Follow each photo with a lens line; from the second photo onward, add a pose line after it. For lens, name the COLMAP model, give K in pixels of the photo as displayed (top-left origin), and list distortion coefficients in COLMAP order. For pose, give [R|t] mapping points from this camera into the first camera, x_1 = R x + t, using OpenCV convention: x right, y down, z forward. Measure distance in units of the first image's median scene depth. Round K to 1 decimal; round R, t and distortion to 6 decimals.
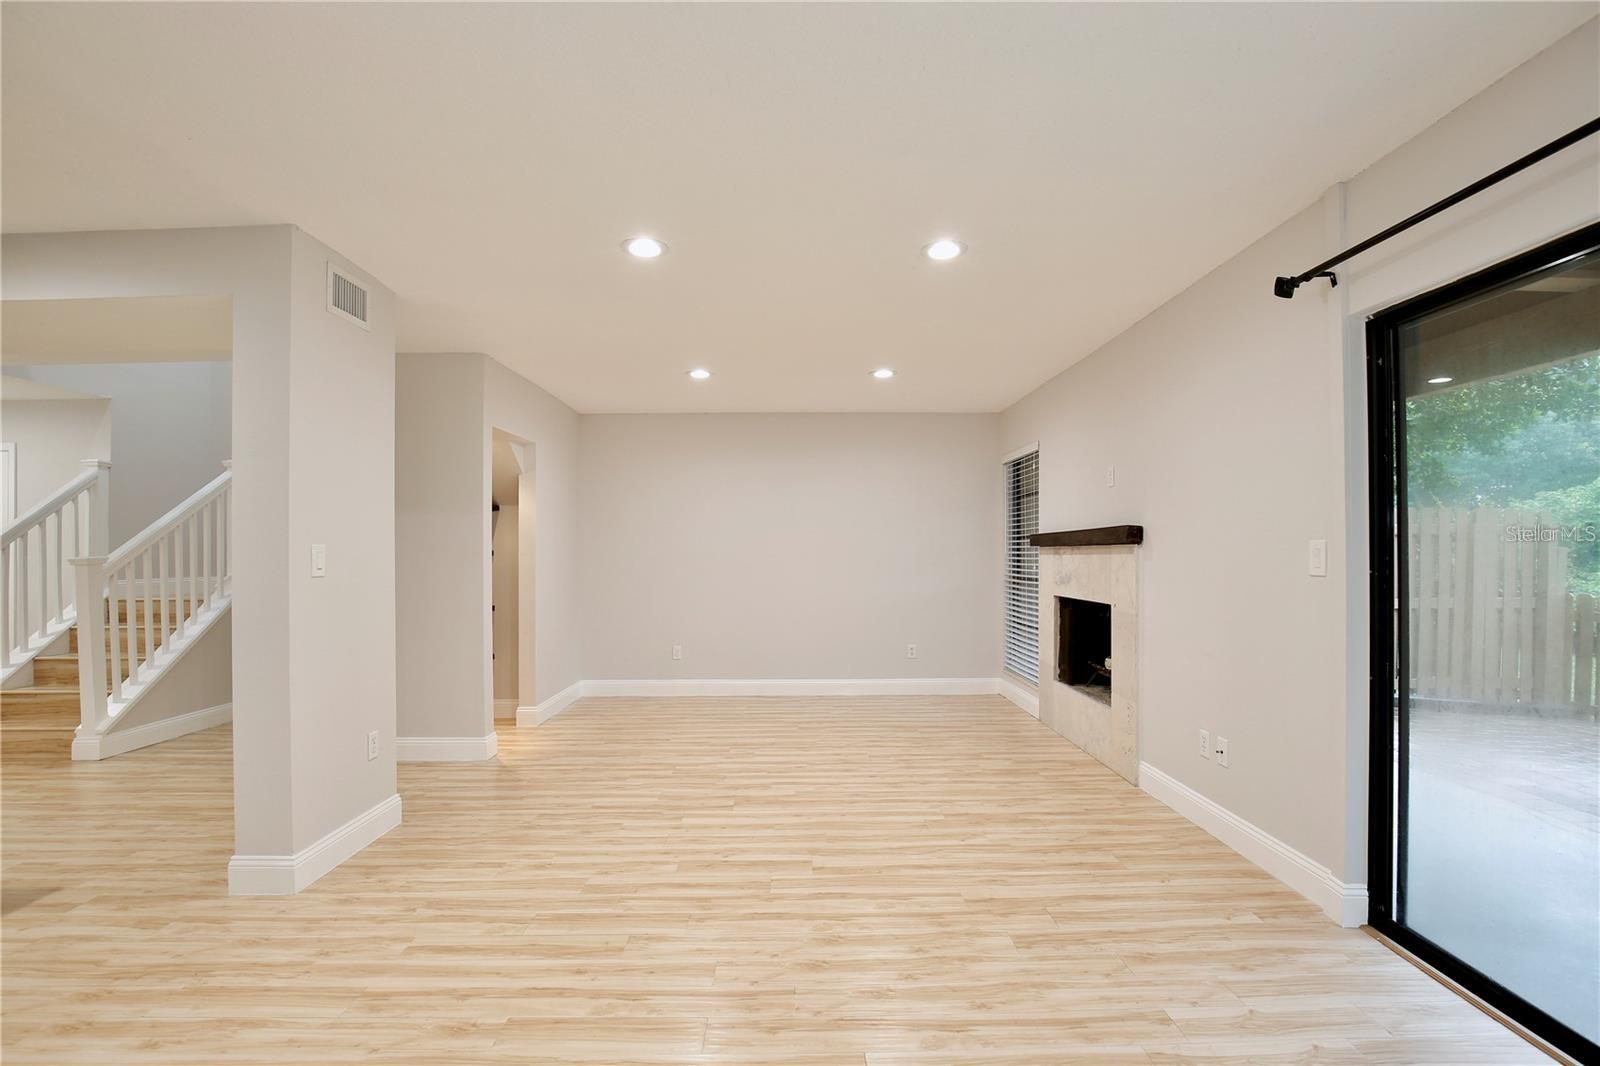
lens RADIAL K [[741.3, 0, 802.9], [0, 741.3, 549.5], [0, 0, 1]] dist [-0.032535, 0.006804]
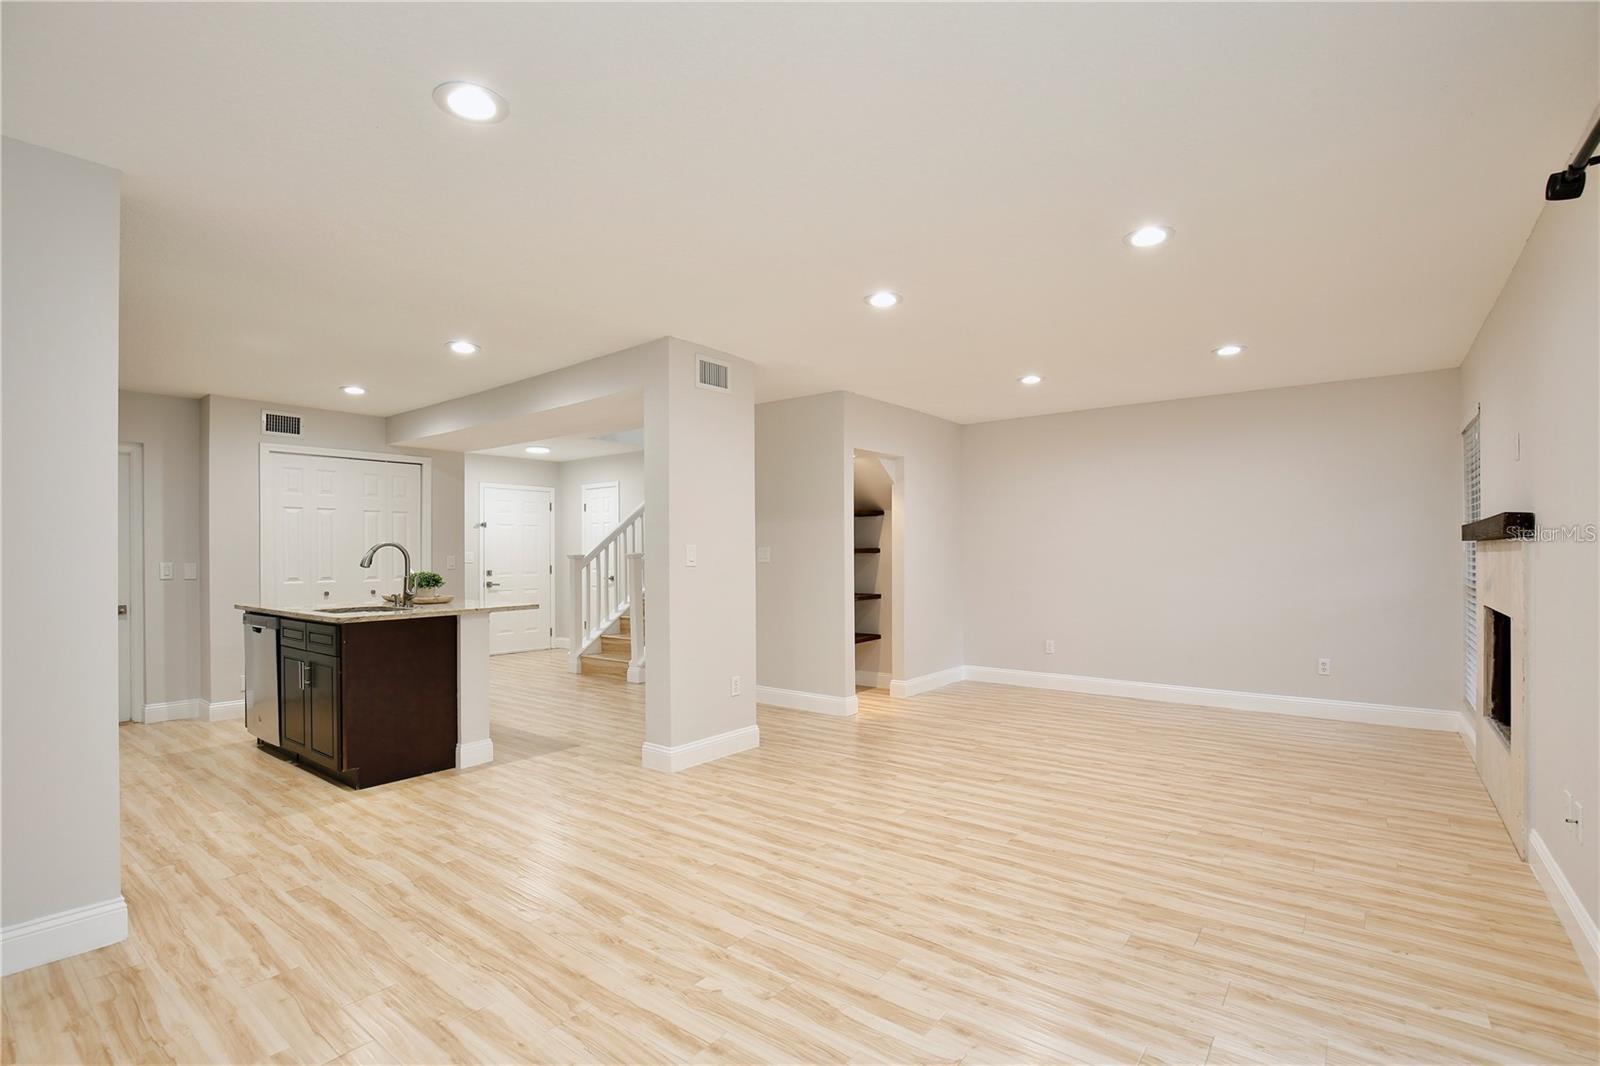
lens RADIAL K [[741.3, 0, 803.1], [0, 741.3, 550.6], [0, 0, 1]] dist [-0.032535, 0.006804]
pose [[0.781149, -0.001059, -0.624344, 0.394423], [0.004018, 0.999986, 0.003330, 0.000822], [0.624332, -0.005110, 0.781142, -0.033596]]
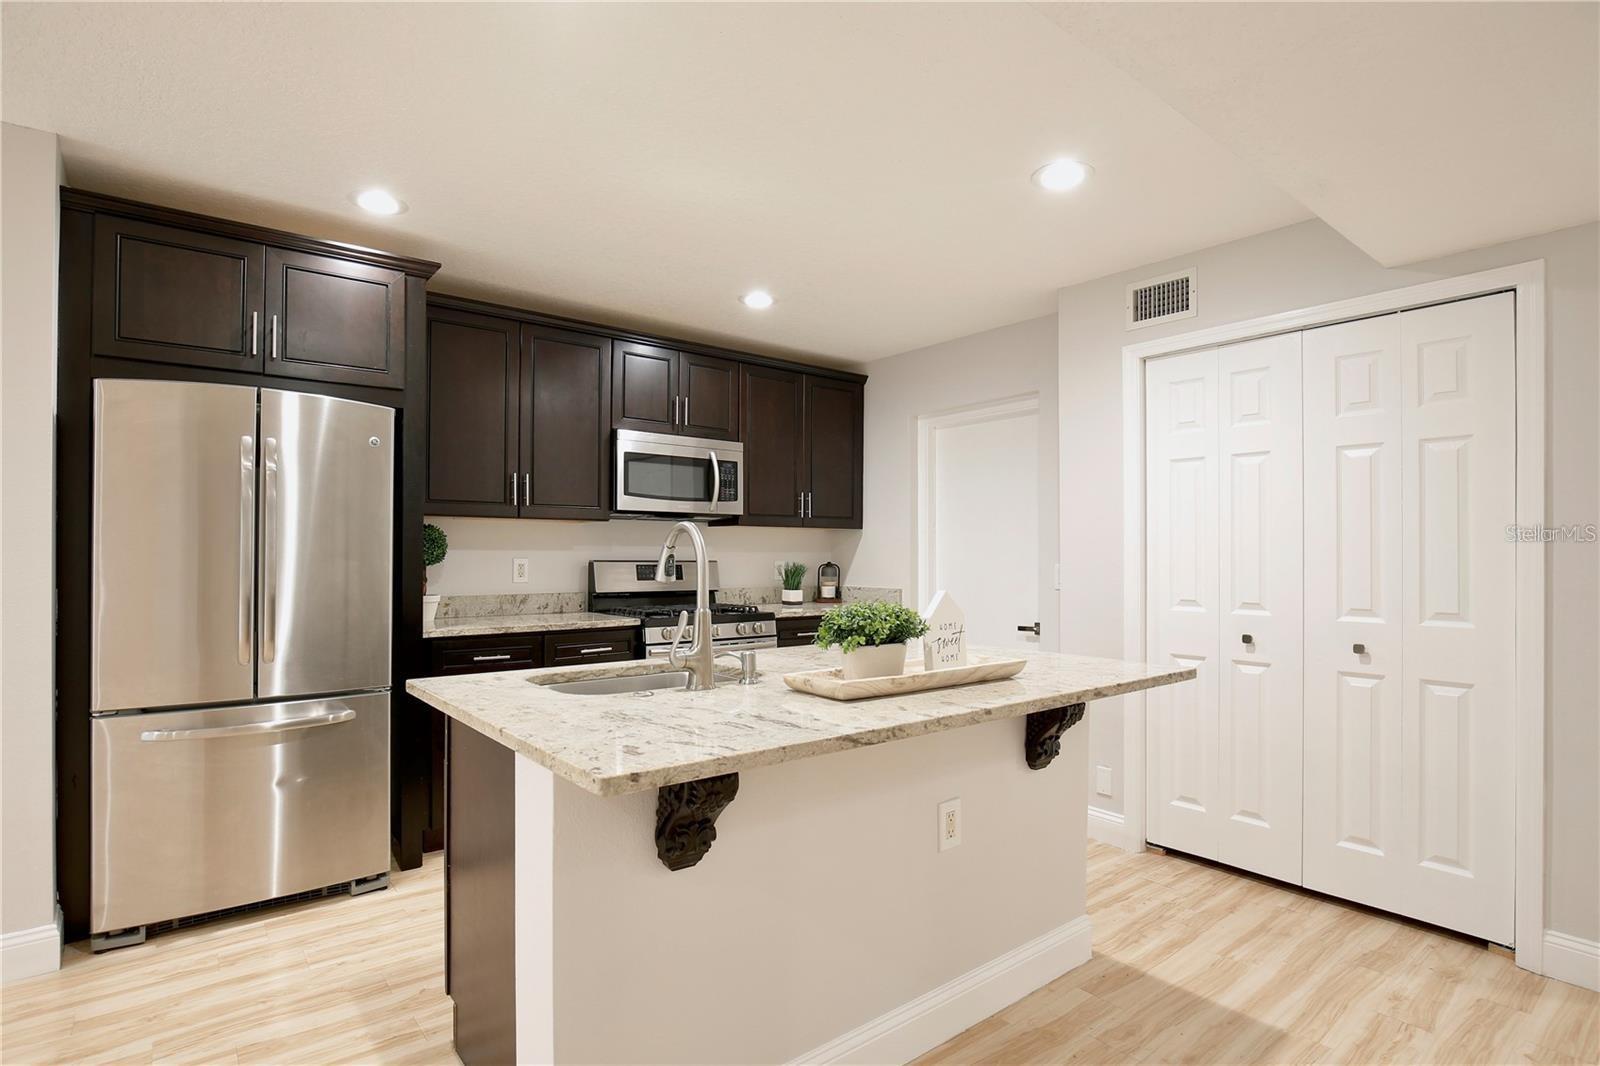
lens RADIAL K [[819.7, 0, 806.0], [0, 819.7, 541.9], [0, 0, 1]] dist [-0.016215, 0.001300]
pose [[-0.785903, -0.005472, -0.618326, -0.698407], [0.003282, 0.999910, -0.013020, 0.008951], [0.618341, -0.012262, -0.785814, 1.068014]]
